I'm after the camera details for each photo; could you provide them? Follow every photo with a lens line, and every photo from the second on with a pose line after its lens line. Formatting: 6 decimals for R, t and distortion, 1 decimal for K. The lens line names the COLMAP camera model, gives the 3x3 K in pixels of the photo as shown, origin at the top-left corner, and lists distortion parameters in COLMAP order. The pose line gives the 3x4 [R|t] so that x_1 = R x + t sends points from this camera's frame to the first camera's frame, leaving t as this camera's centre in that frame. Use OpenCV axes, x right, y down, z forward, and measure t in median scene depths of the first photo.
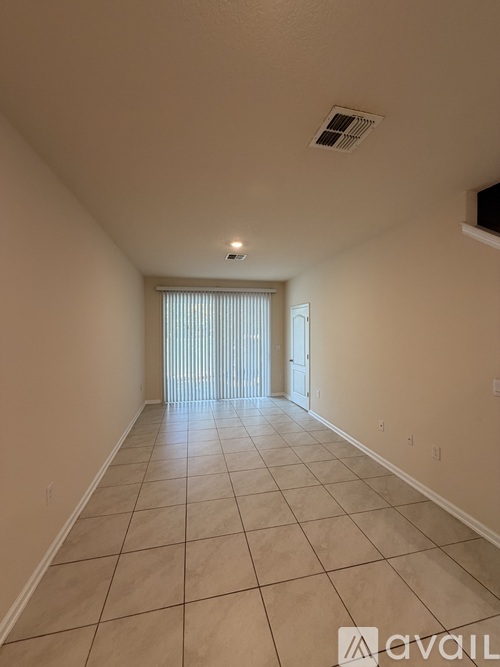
lens RADIAL K [[267.5, 0, 247.7], [0, 267.5, 335.6], [0, 0, 1]] dist [0.008840, 0.000133]
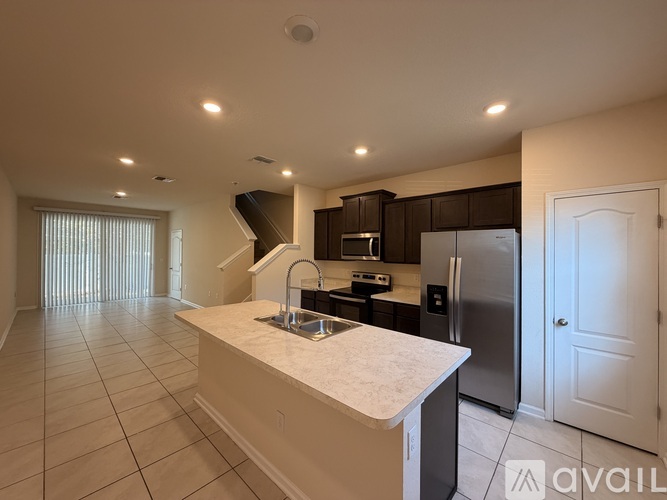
lens RADIAL K [[267.5, 0, 331.4], [0, 267.5, 253.6], [0, 0, 1]] dist [0.008840, 0.000133]
pose [[0.835255, 0.008740, 0.549793, 0.023539], [-0.001517, 0.999907, -0.013590, 0.008412], [-0.549860, 0.010517, 0.835190, -0.174090]]
